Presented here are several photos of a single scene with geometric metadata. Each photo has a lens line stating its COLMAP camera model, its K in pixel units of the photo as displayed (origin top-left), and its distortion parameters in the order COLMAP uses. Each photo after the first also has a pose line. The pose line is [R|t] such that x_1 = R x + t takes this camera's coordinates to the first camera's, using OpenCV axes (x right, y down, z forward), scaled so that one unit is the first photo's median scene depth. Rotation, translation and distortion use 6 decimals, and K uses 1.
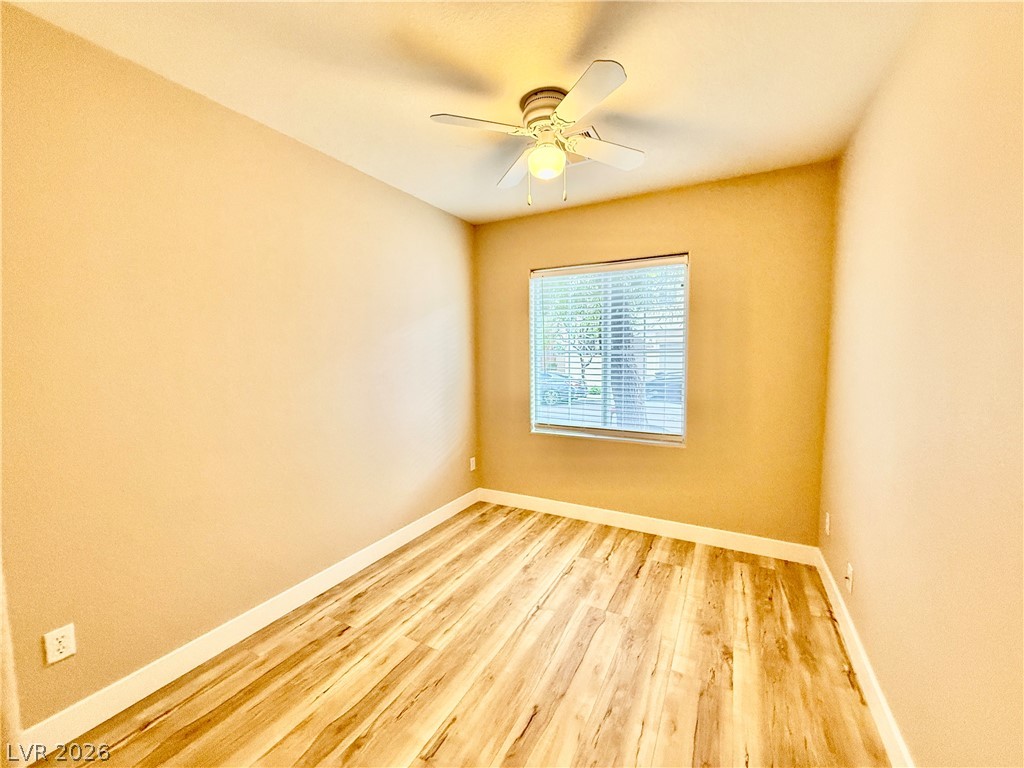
lens RADIAL K [[407.3, 0, 511.4], [0, 407.3, 382.1], [0, 0, 1]] dist [-0.000176, 0.000030]
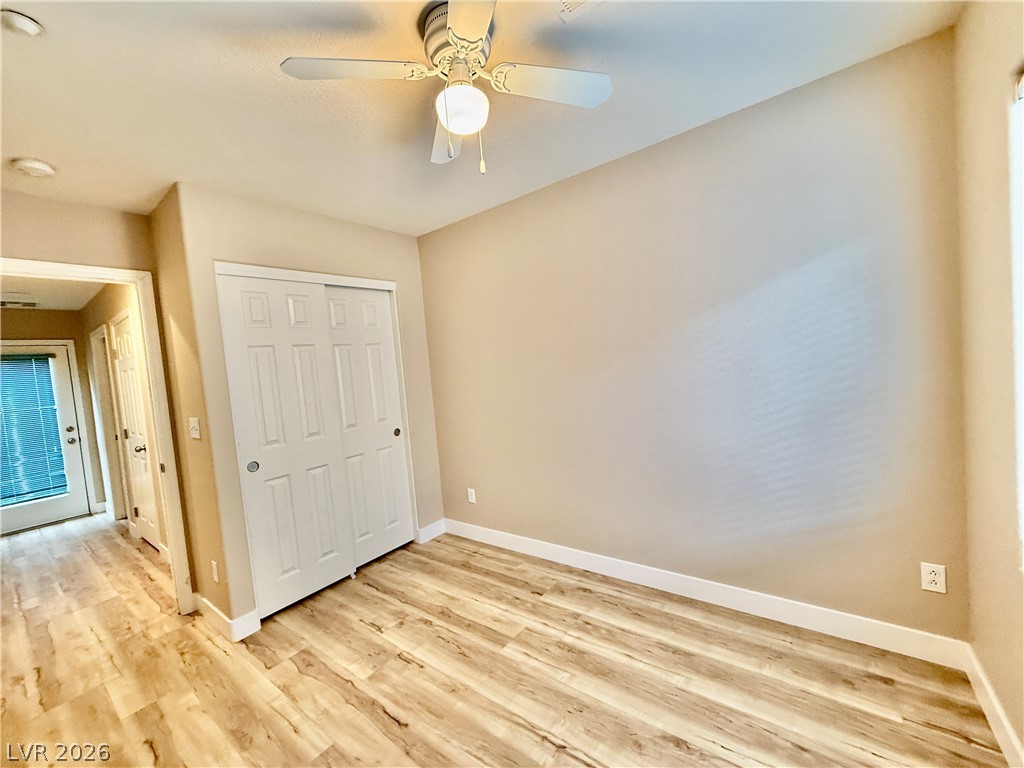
lens RADIAL K [[407.3, 0, 511.0], [0, 407.3, 383.7], [0, 0, 1]] dist [-0.000176, 0.000030]
pose [[-0.148206, 0.074751, -0.986127, 0.745735], [0.016090, 0.997190, 0.073172, -0.105373], [0.988826, -0.005022, -0.148992, 1.088160]]
